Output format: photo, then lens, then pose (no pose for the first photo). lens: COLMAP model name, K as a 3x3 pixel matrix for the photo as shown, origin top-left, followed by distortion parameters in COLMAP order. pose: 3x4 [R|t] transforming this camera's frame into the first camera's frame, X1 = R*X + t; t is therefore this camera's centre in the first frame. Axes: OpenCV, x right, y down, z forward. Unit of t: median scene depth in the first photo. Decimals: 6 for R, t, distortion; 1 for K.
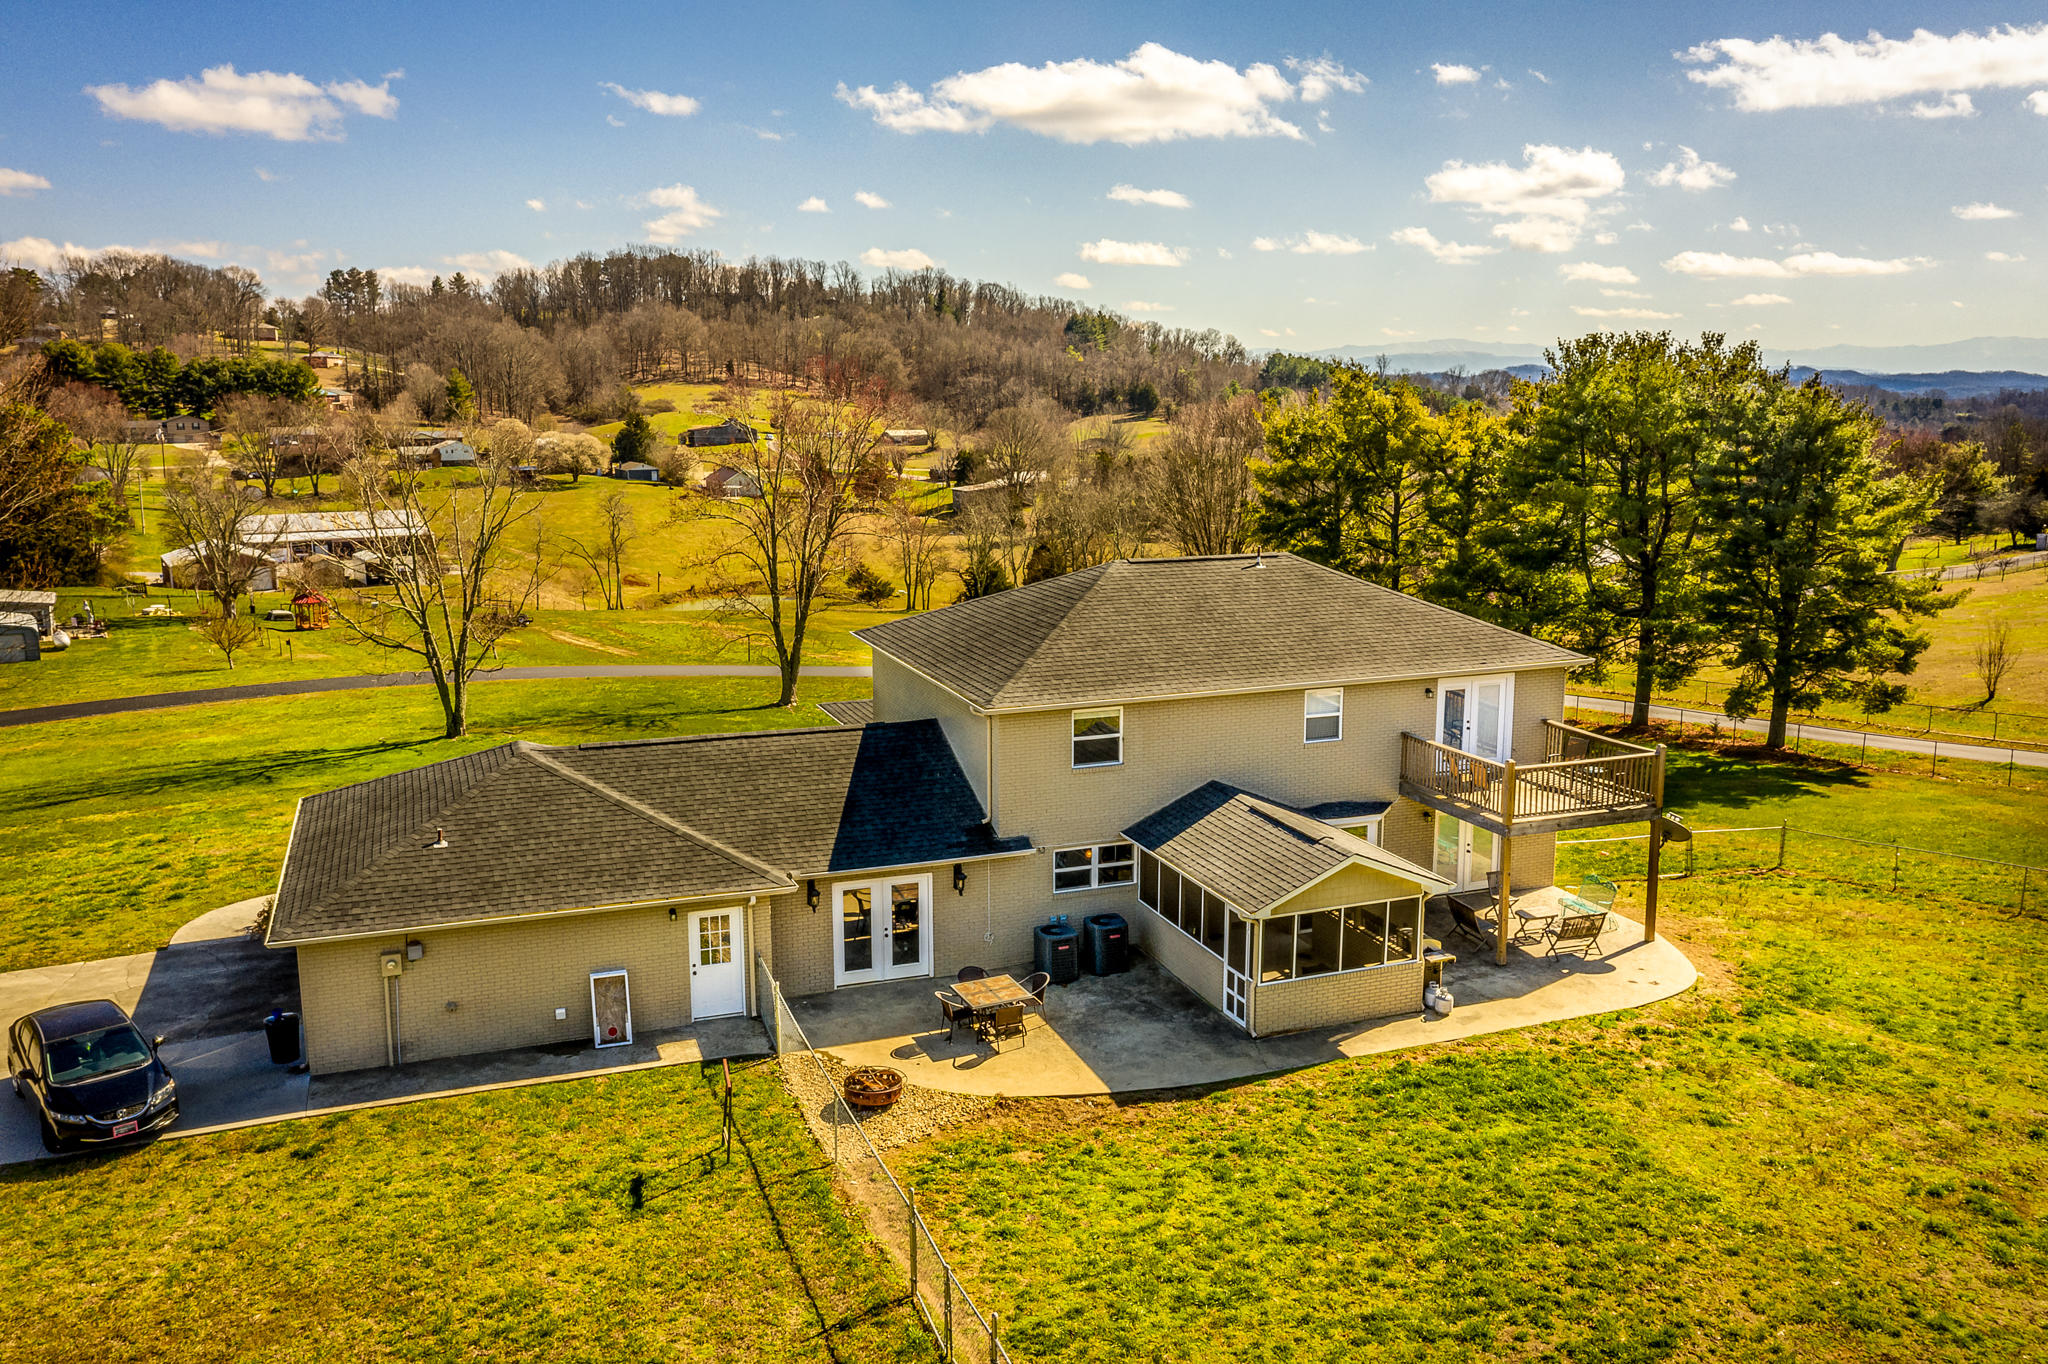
lens RADIAL K [[1624.4, 0, 1024.0], [0, 1624.4, 682.0], [0, 0, 1]] dist [-0.006145, 0.006487]
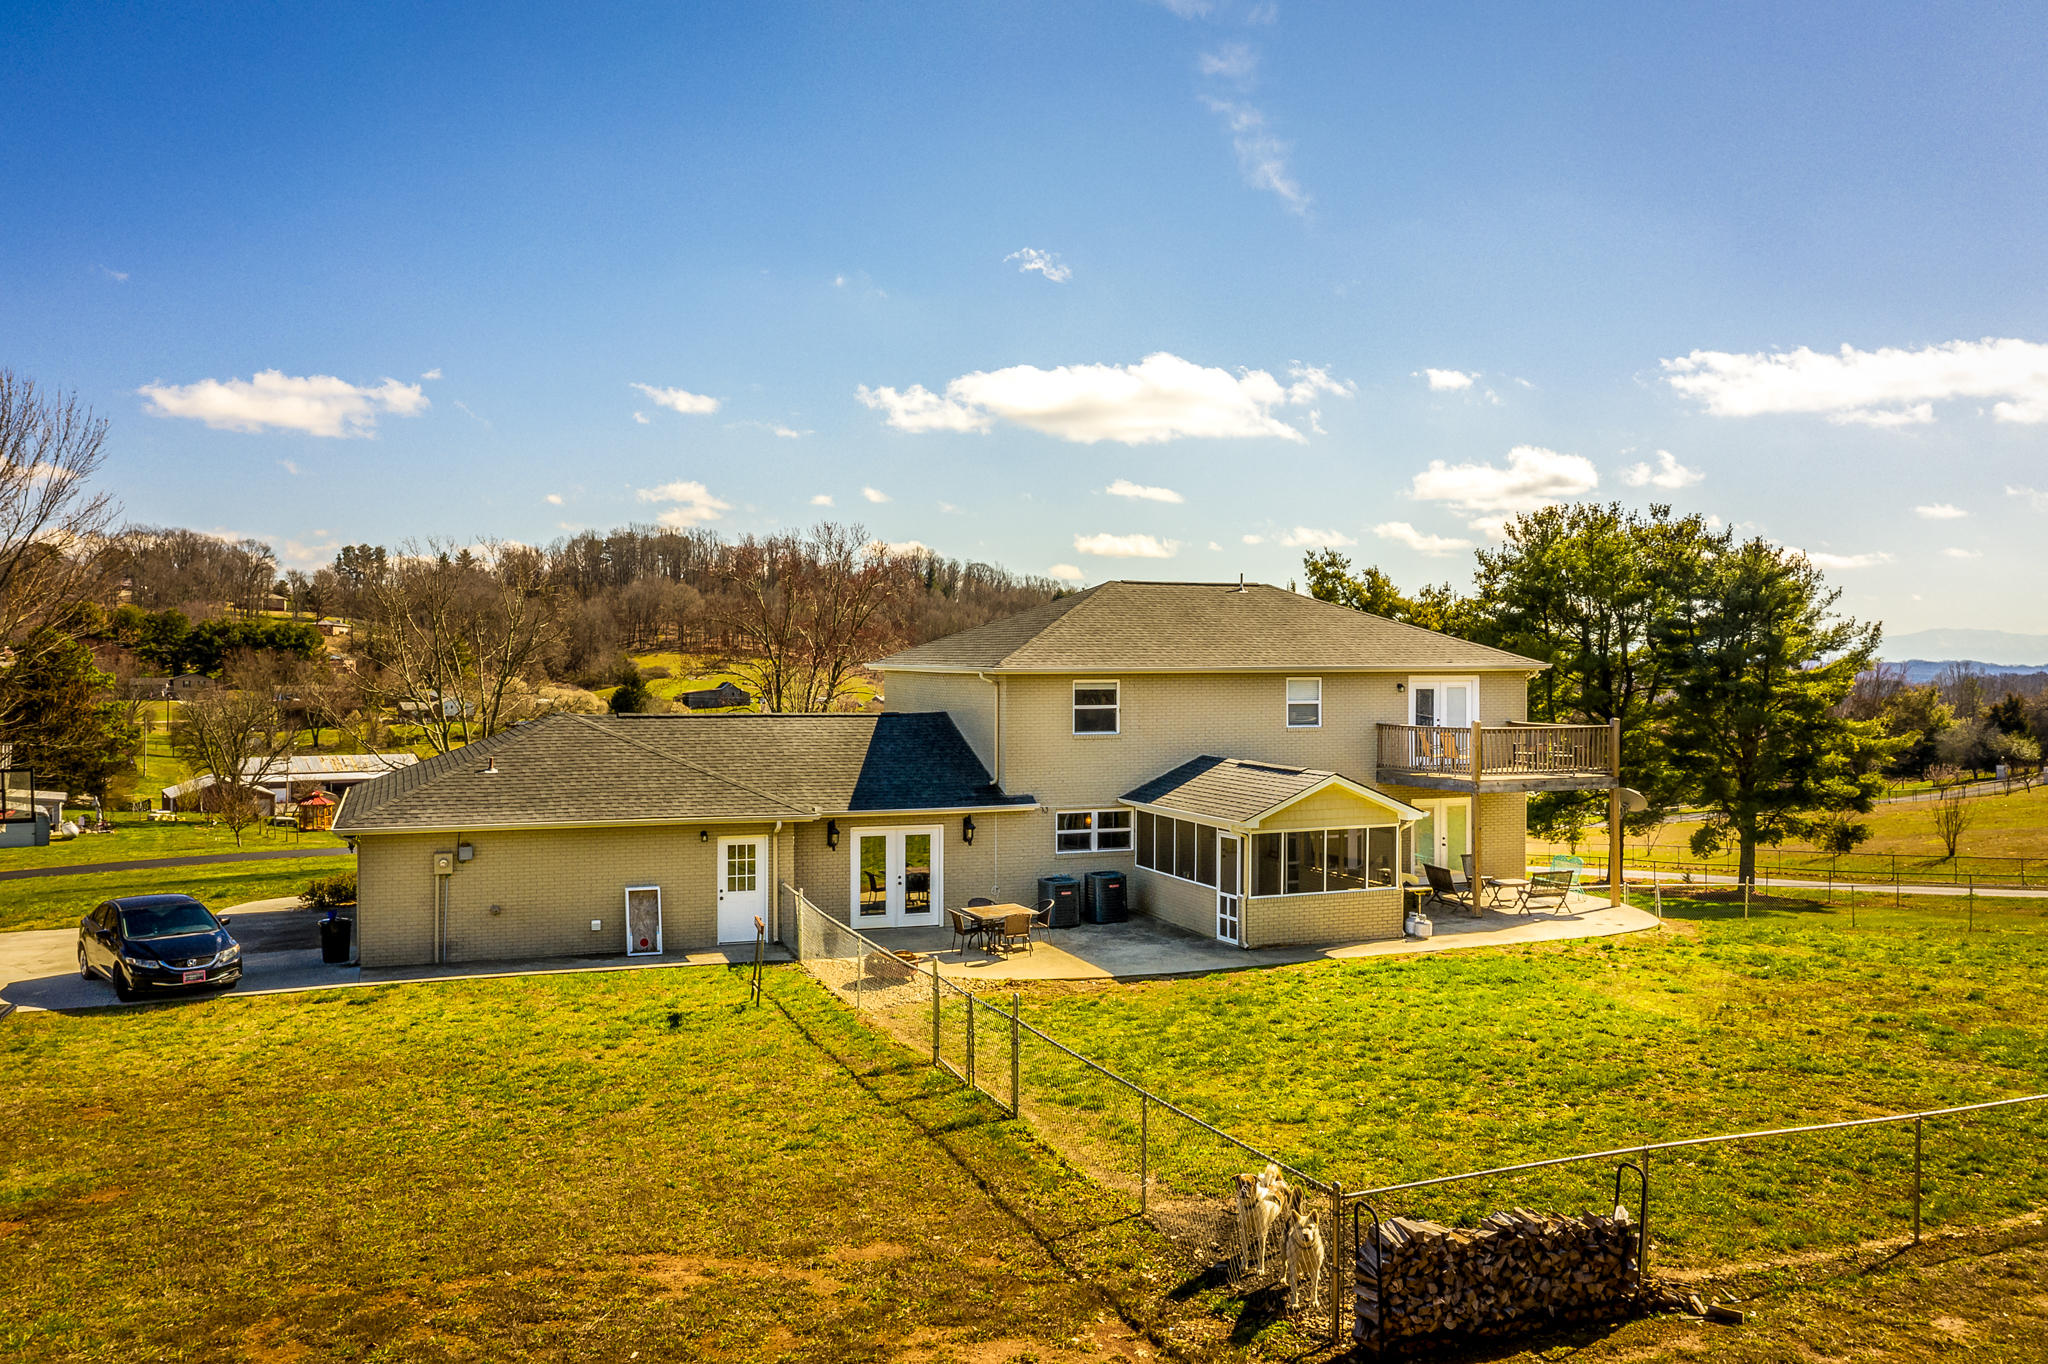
lens RADIAL K [[1609.6, 0, 1024.0], [0, 1609.6, 682.0], [0, 0, 1]] dist [-0.005877, -0.001802]
pose [[0.999958, 0.003231, 0.008563, -0.012001], [-0.001739, 0.985636, -0.168872, 0.192256], [-0.008986, 0.168850, 0.985601, -0.060402]]
